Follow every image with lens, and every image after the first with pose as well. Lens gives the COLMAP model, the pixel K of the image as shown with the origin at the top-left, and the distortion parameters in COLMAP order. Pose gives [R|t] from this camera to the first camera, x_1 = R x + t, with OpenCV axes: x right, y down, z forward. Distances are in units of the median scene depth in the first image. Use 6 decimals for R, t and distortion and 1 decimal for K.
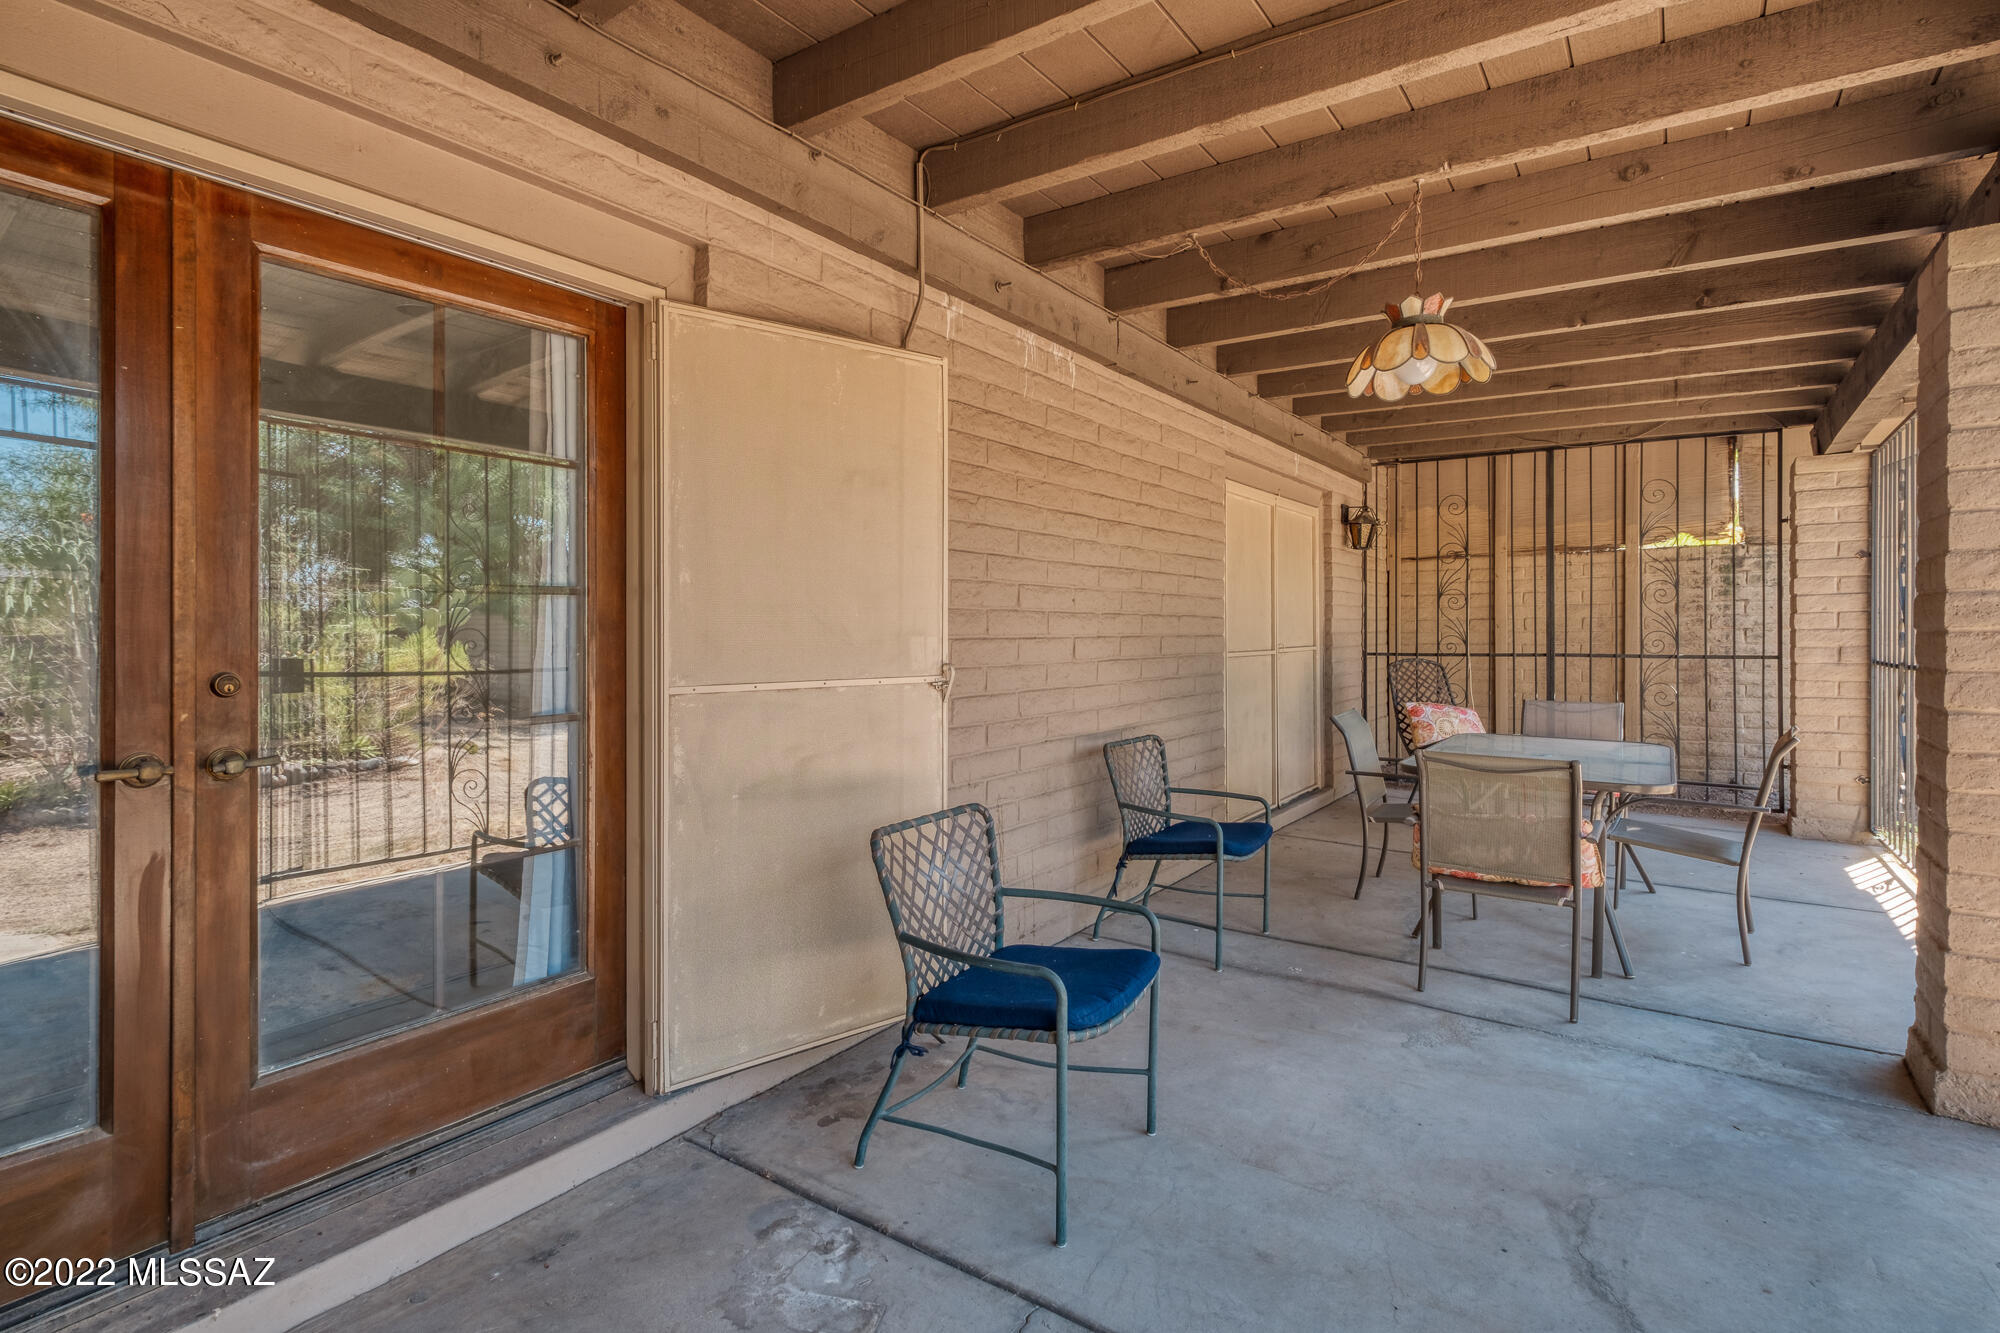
lens RADIAL K [[987.3, 0, 1002.2], [0, 987.3, 649.9], [0, 0, 1]] dist [0.002160, -0.000030]
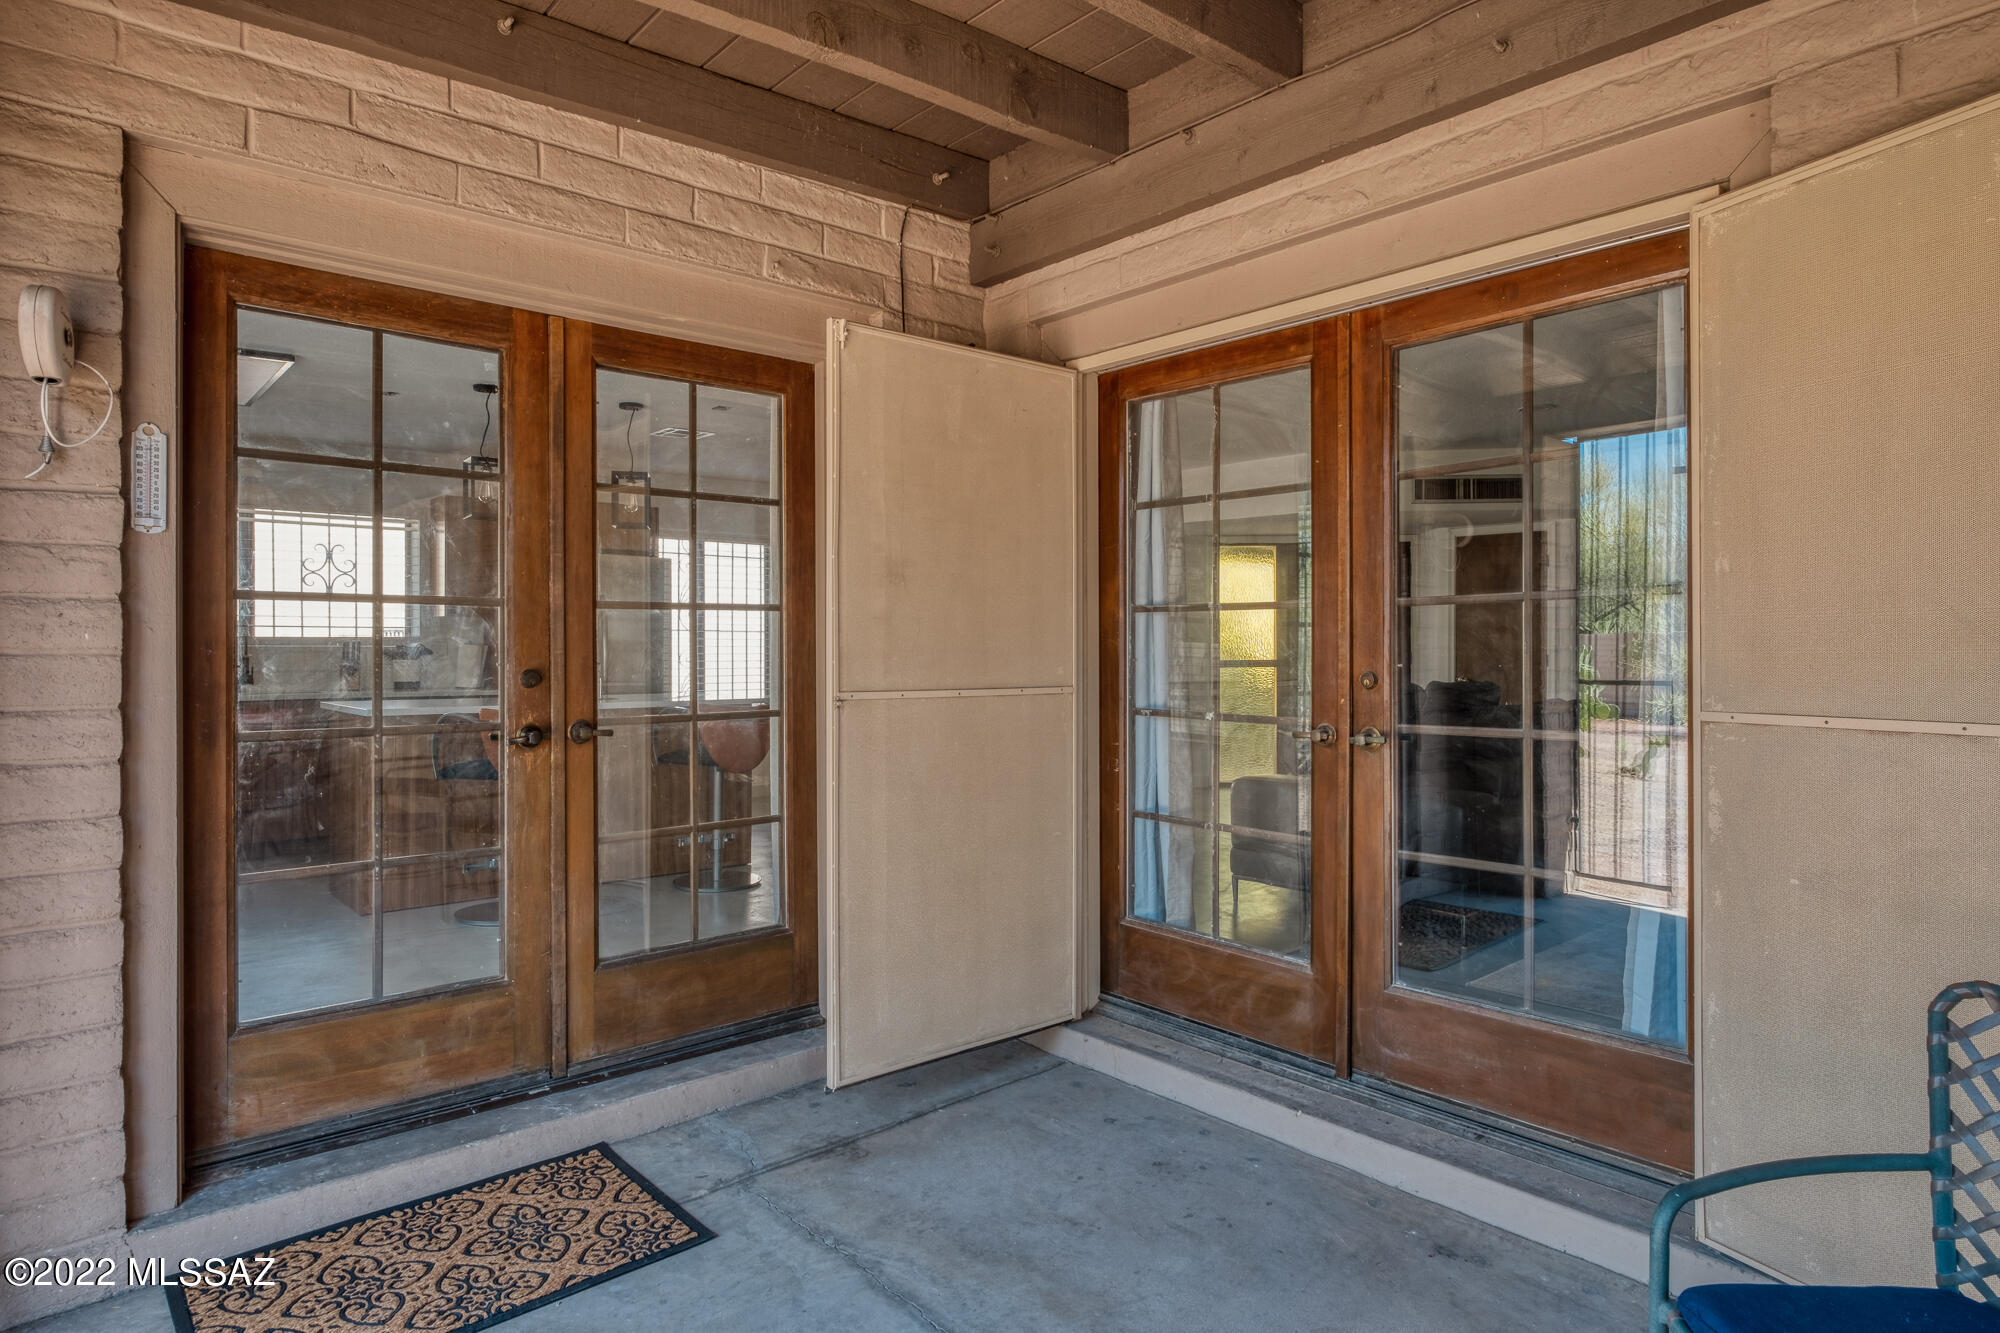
lens RADIAL K [[1149.3, 0, 1001.1], [0, 1149.3, 653.8], [0, 0, 1]] dist [-0.002511, 0.000130]
pose [[-0.252596, 0.014846, -0.967458, 0.735816], [-0.004888, 0.999850, 0.016619, -0.020823], [0.967559, 0.008926, -0.252486, 0.790790]]
